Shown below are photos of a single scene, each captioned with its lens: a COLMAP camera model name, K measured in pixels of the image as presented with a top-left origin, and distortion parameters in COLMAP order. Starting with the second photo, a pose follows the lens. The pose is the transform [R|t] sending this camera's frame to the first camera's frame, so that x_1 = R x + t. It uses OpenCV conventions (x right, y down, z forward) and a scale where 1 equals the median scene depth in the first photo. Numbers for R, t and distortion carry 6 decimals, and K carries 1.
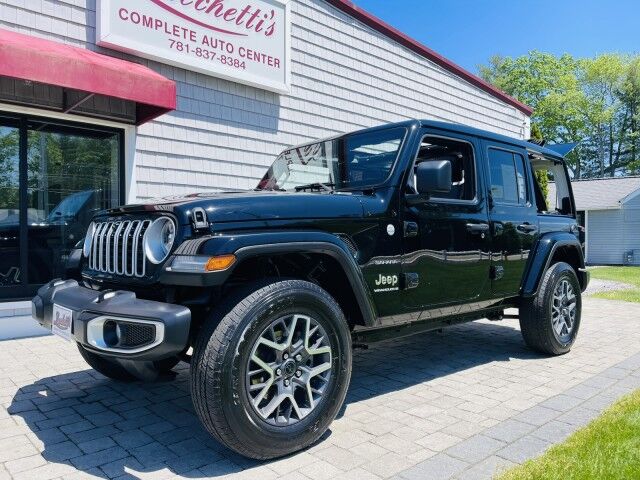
lens RADIAL K [[487.8, 0, 319.7], [0, 487.8, 244.3], [0, 0, 1]] dist [0.065134, -0.073978]
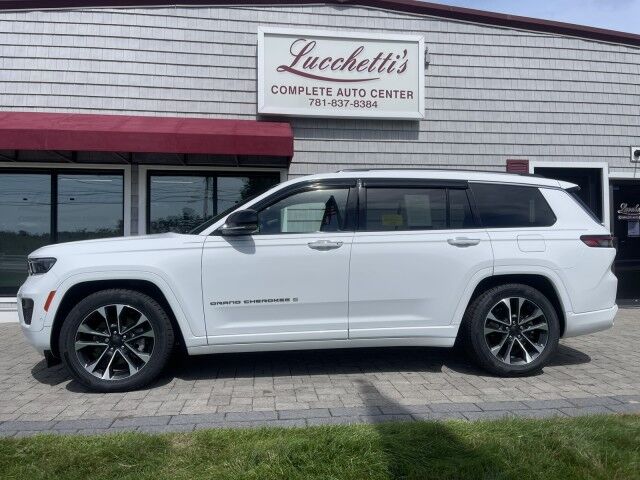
lens RADIAL K [[487.8, 0, 324.8], [0, 487.8, 241.0], [0, 0, 1]] dist [0.065134, -0.073978]
pose [[0.815527, -0.014461, -0.578538, 0.457223], [0.001697, 0.999743, -0.022597, -0.010620], [0.578717, 0.017447, 0.815342, -0.025651]]
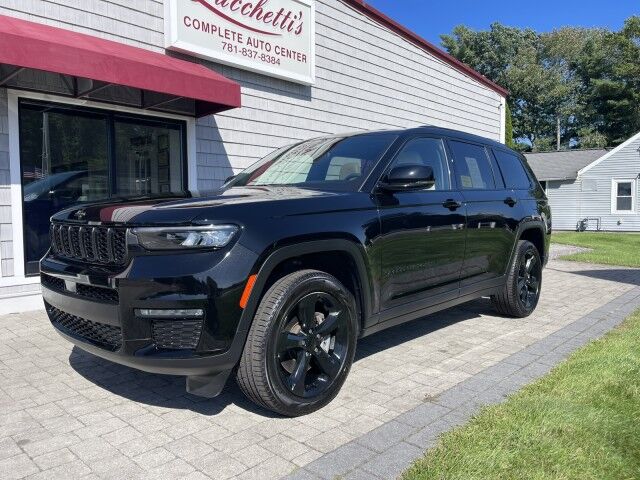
lens RADIAL K [[487.8, 0, 314.0], [0, 487.8, 236.9], [0, 0, 1]] dist [0.065134, -0.073978]
pose [[0.997525, -0.010242, 0.069561, -0.169647], [0.006517, 0.998543, 0.053561, -0.019512], [-0.070009, -0.052975, 0.996139, -0.180274]]
